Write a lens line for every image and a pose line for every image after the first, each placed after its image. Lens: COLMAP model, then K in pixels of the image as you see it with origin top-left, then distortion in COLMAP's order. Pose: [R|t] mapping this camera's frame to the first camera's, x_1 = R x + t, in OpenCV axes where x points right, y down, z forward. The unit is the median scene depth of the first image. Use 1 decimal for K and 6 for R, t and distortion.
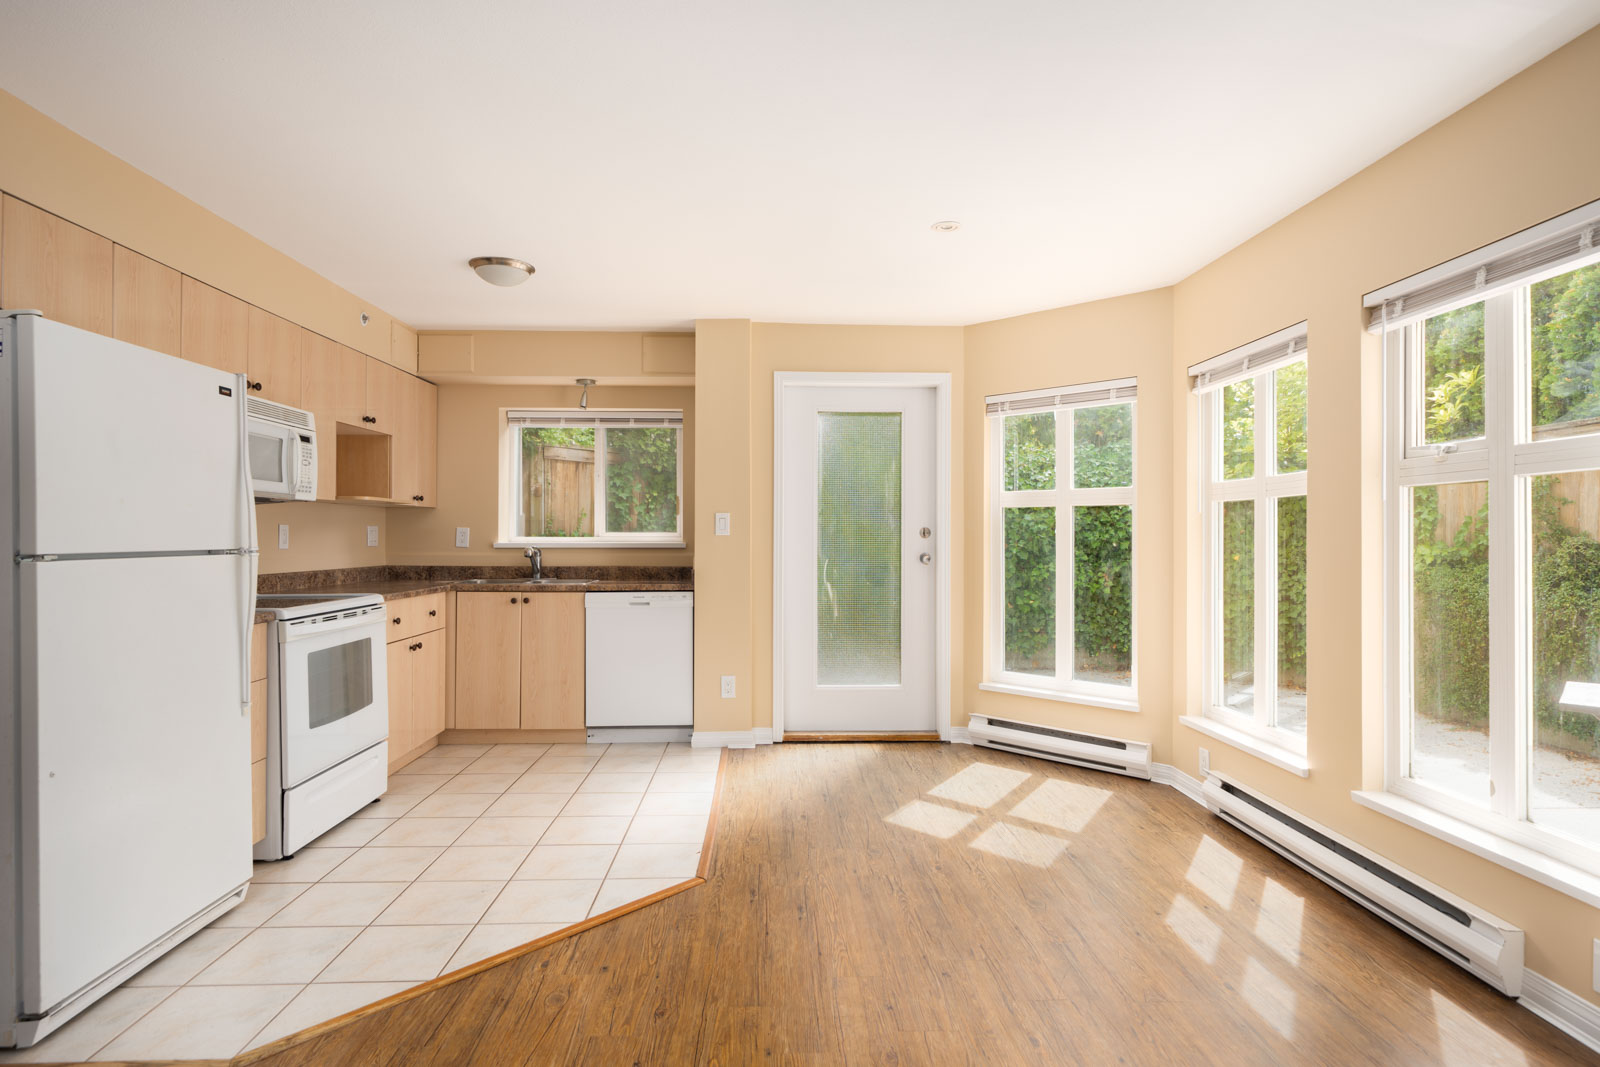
lens RADIAL K [[830.5, 0, 798.8], [0, 830.5, 533.0], [0, 0, 1]] dist [0.001412, 0.001027]
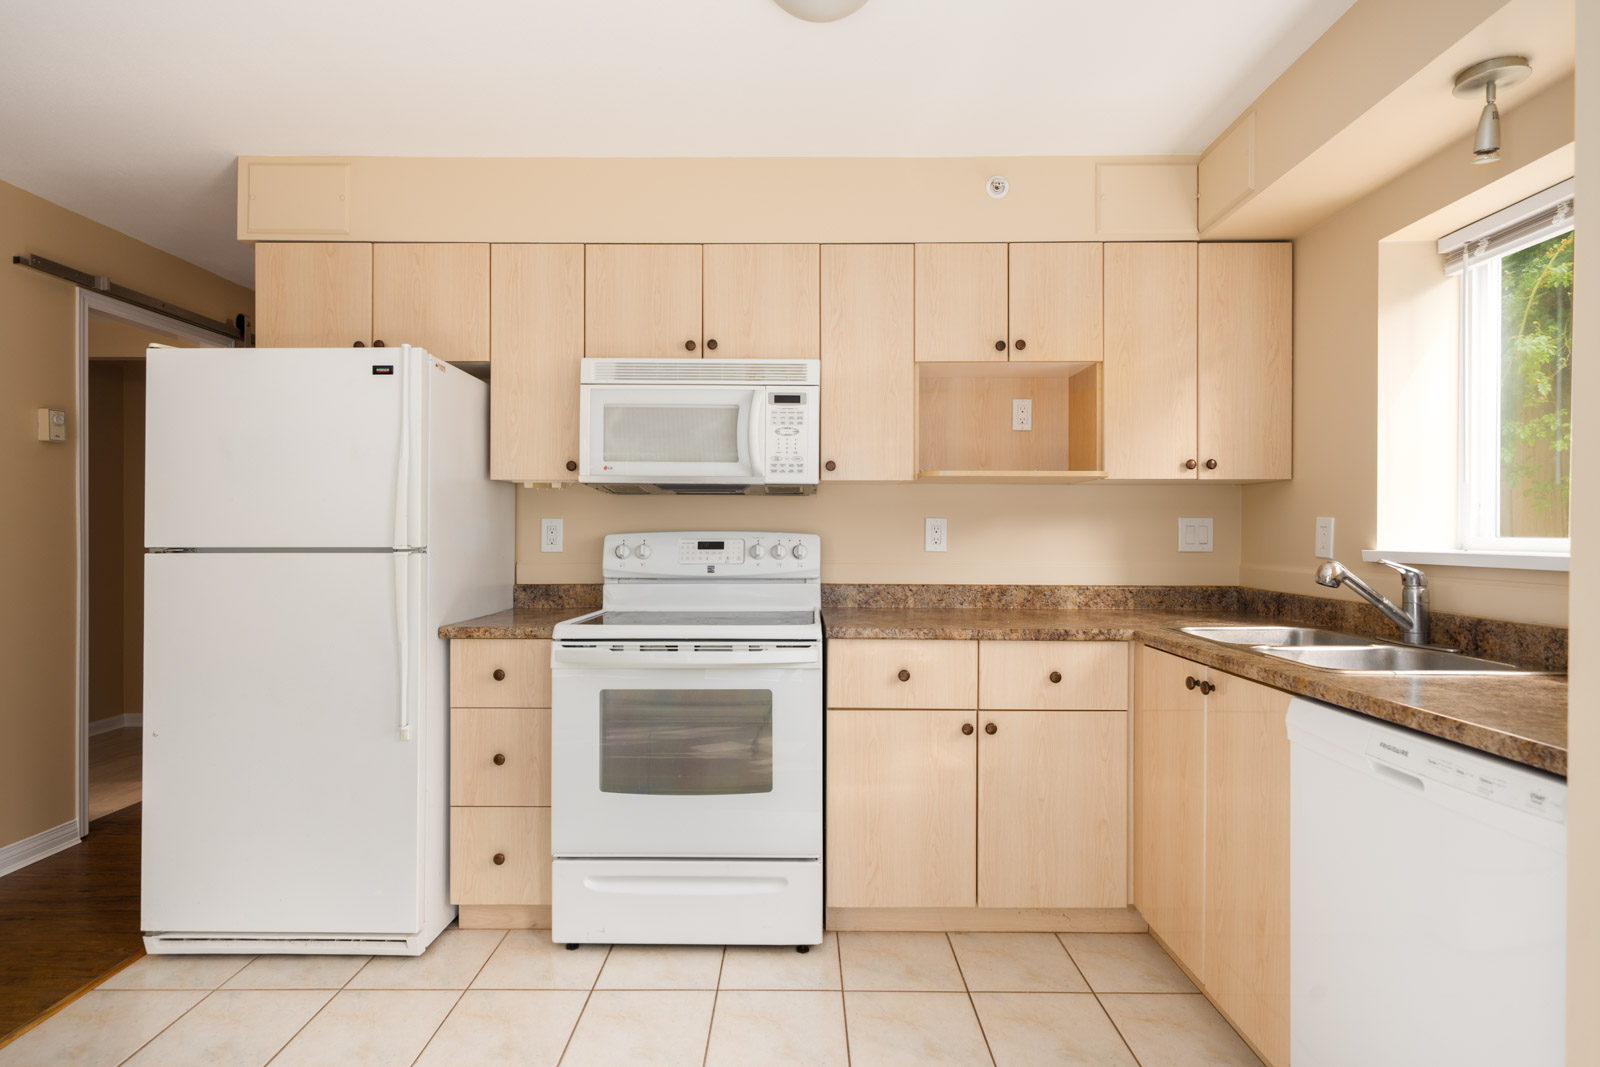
lens RADIAL K [[830.5, 0, 798.8], [0, 830.5, 533.0], [0, 0, 1]] dist [0.001412, 0.001027]
pose [[-0.041095, -0.002374, -0.999152, 0.102759], [0.001013, 0.999997, -0.002418, 0.004110], [0.999155, -0.001112, -0.041092, 0.834184]]
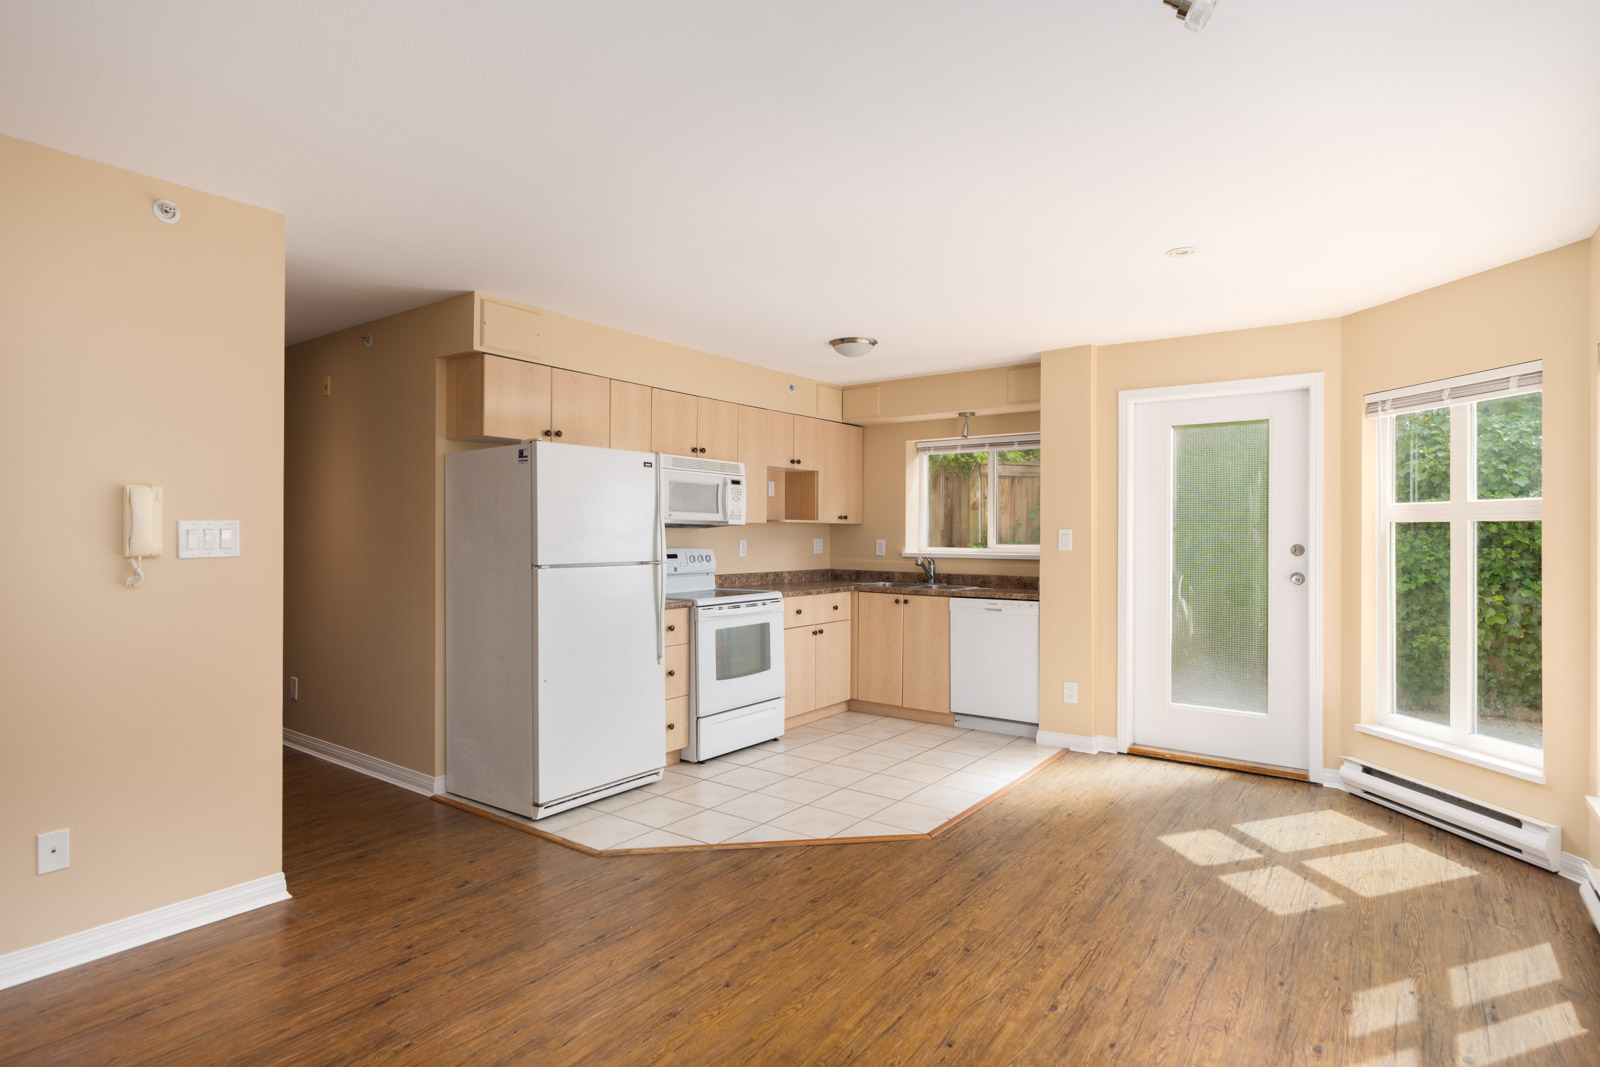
lens RADIAL K [[830.5, 0, 798.8], [0, 830.5, 533.0], [0, 0, 1]] dist [0.001412, 0.001027]
pose [[0.783540, 0.001304, -0.621340, 0.314069], [-0.000600, 0.999999, 0.001342, -0.021404], [0.621341, -0.000679, 0.783540, -0.053579]]
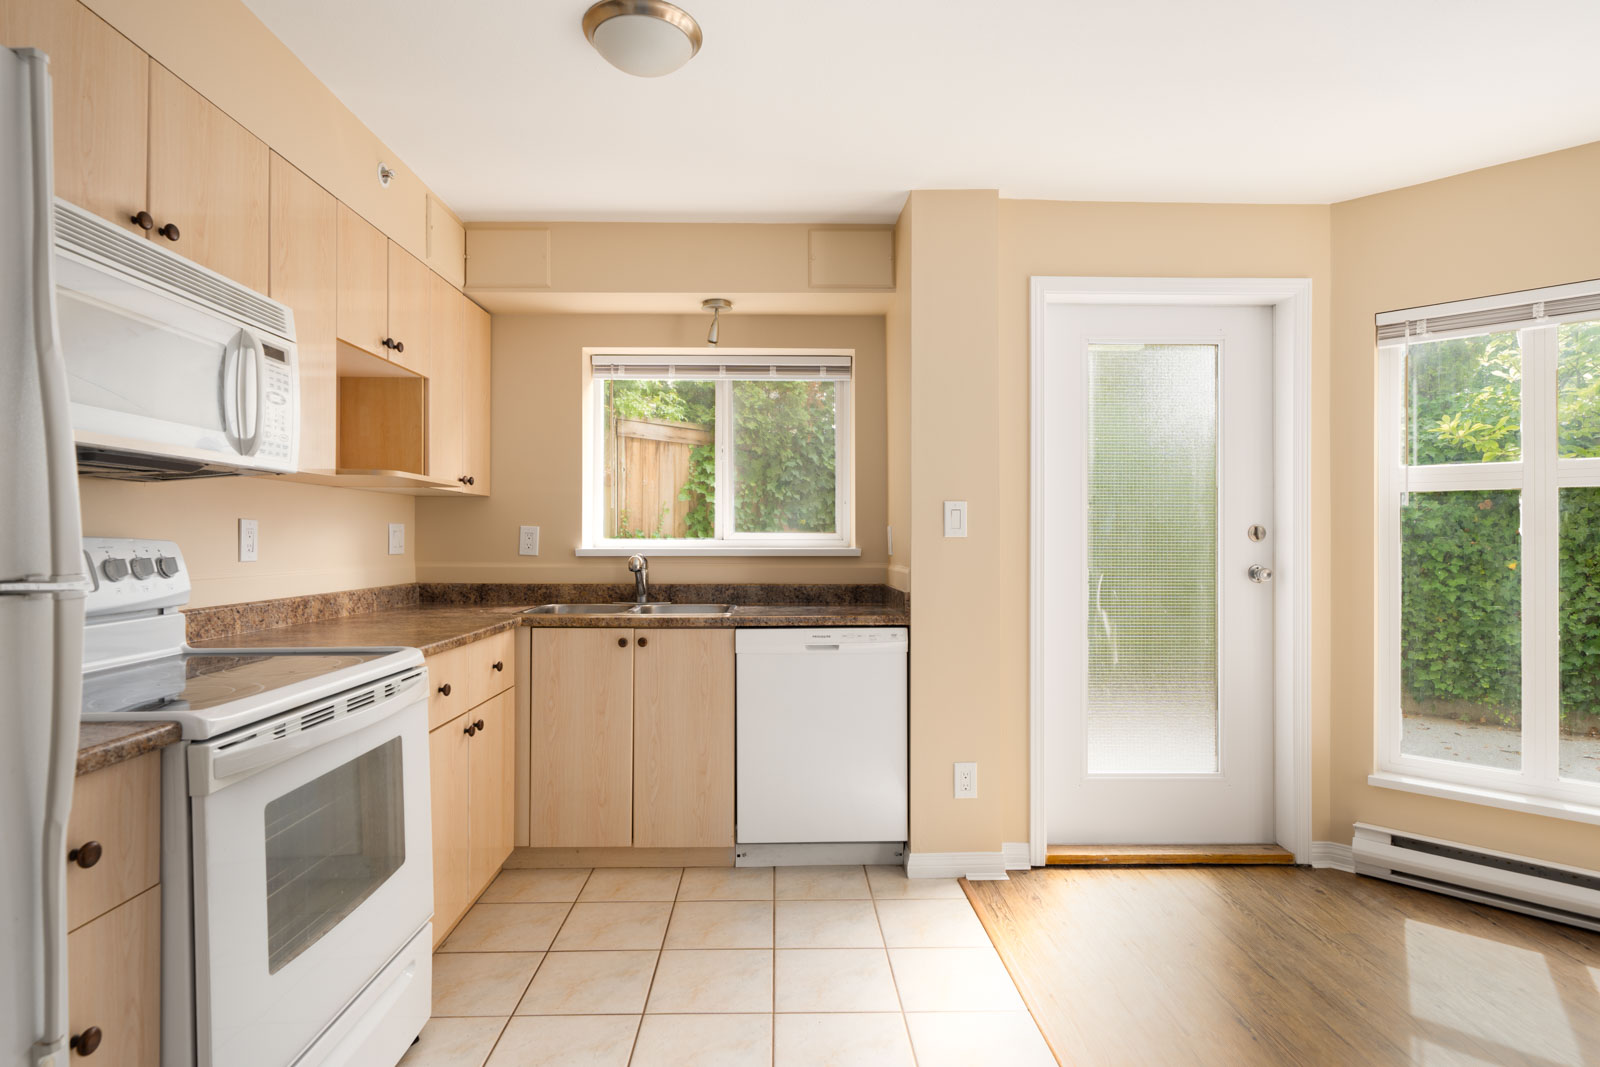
lens RADIAL K [[830.5, 0, 798.8], [0, 830.5, 533.0], [0, 0, 1]] dist [0.001412, 0.001027]
pose [[0.999910, -0.000993, -0.013387, -0.207623], [0.000969, 0.999998, -0.001823, 0.000636], [0.013389, 0.001810, 0.999909, 0.387272]]
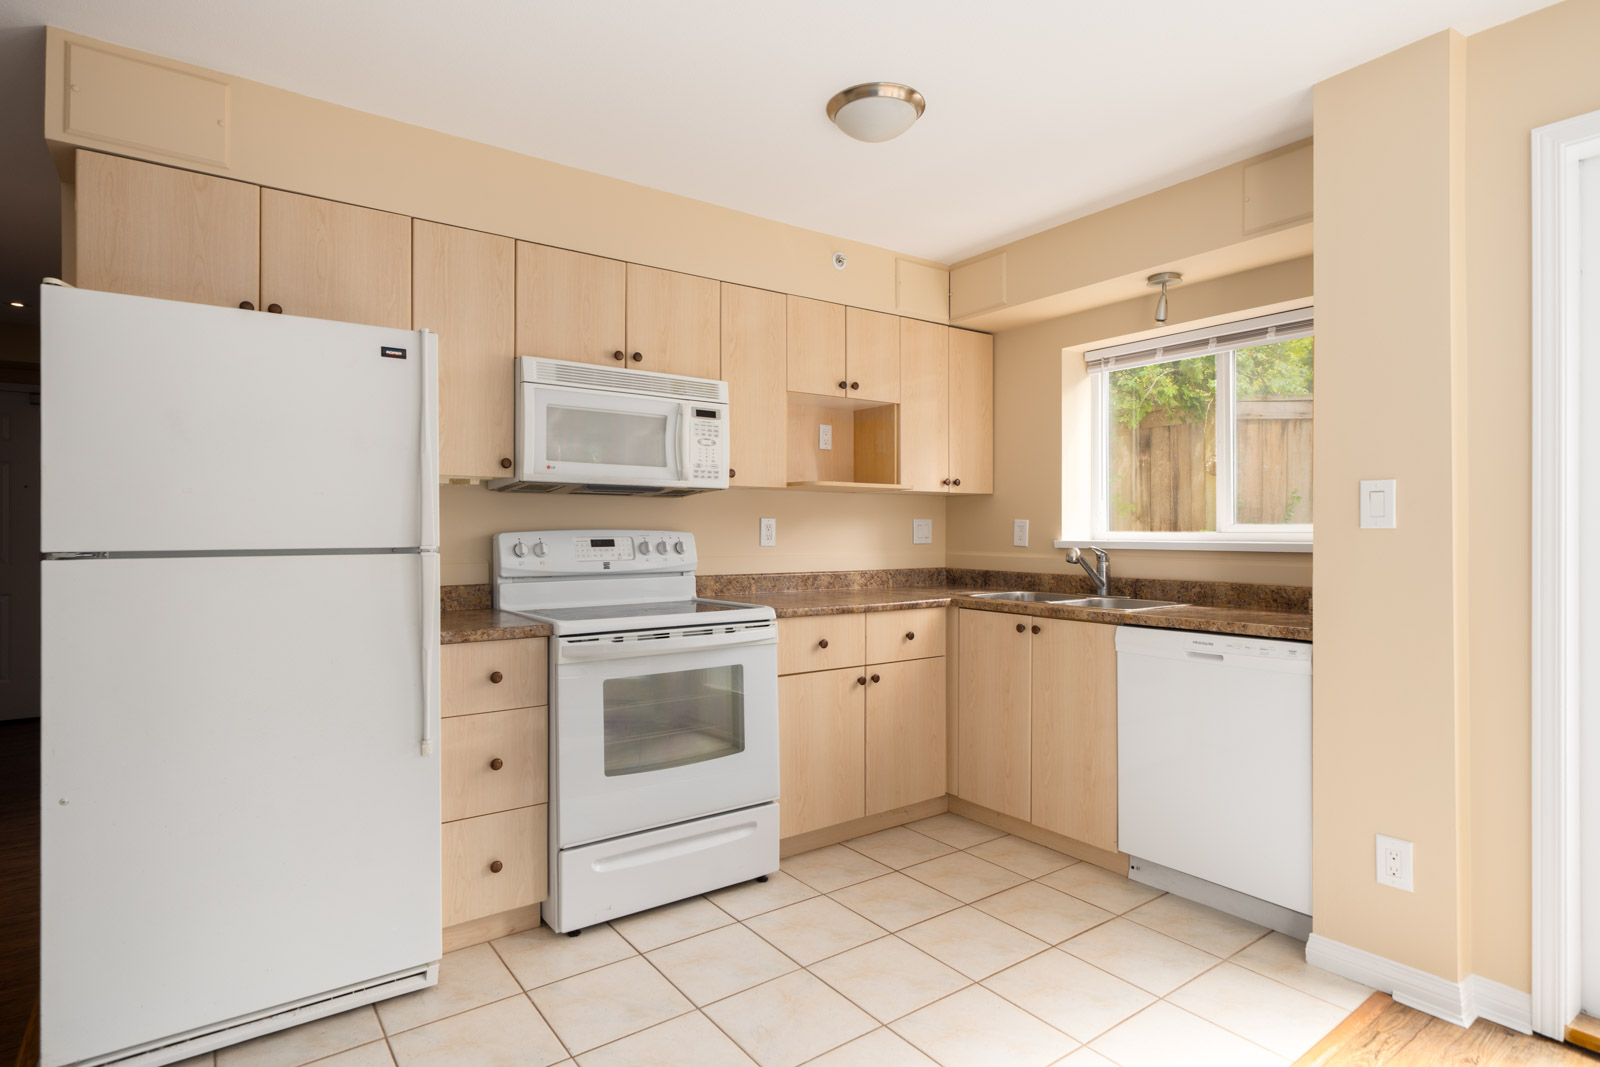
lens RADIAL K [[832.7, 0, 797.2], [0, 832.7, 528.5], [0, 0, 1]] dist [0.002364, 0.000303]
pose [[0.558361, -0.004724, -0.829585, 0.114951], [0.004065, 0.999987, -0.002959, 0.002890], [0.829588, -0.001720, 0.558373, 0.490894]]
